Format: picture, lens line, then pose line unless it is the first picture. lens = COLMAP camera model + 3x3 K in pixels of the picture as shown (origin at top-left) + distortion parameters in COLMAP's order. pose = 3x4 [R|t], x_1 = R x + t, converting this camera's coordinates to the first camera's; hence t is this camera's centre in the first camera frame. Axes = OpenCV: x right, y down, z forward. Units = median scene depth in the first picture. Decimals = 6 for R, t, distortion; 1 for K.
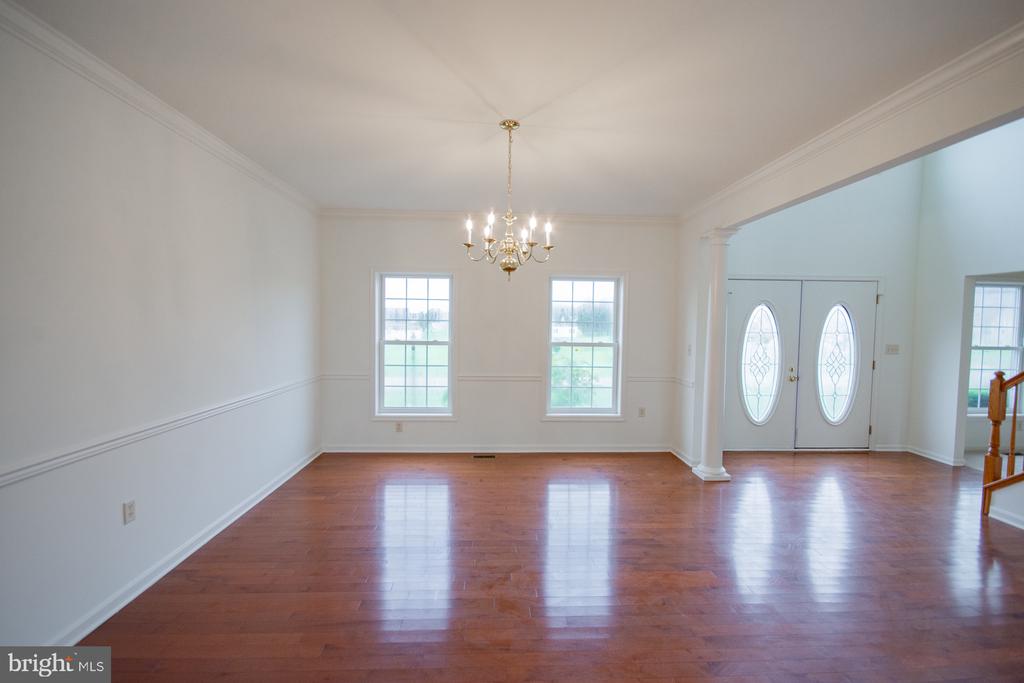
lens RADIAL K [[447.5, 0, 512.9], [0, 447.5, 350.3], [0, 0, 1]] dist [0.001137, 0.000332]
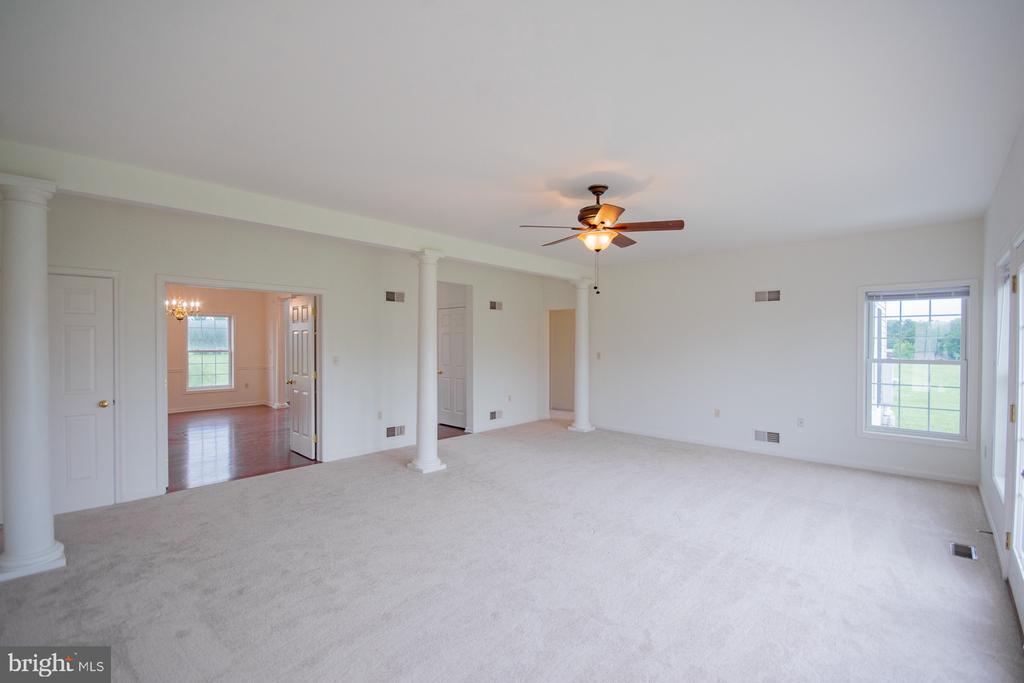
lens RADIAL K [[447.5, 0, 512.9], [0, 447.5, 350.3], [0, 0, 1]] dist [0.001137, 0.000332]
pose [[0.707090, -0.013500, 0.706995, -0.259490], [0.040925, 0.998923, -0.021856, 0.076729], [-0.705938, 0.044387, 0.706881, -1.167513]]
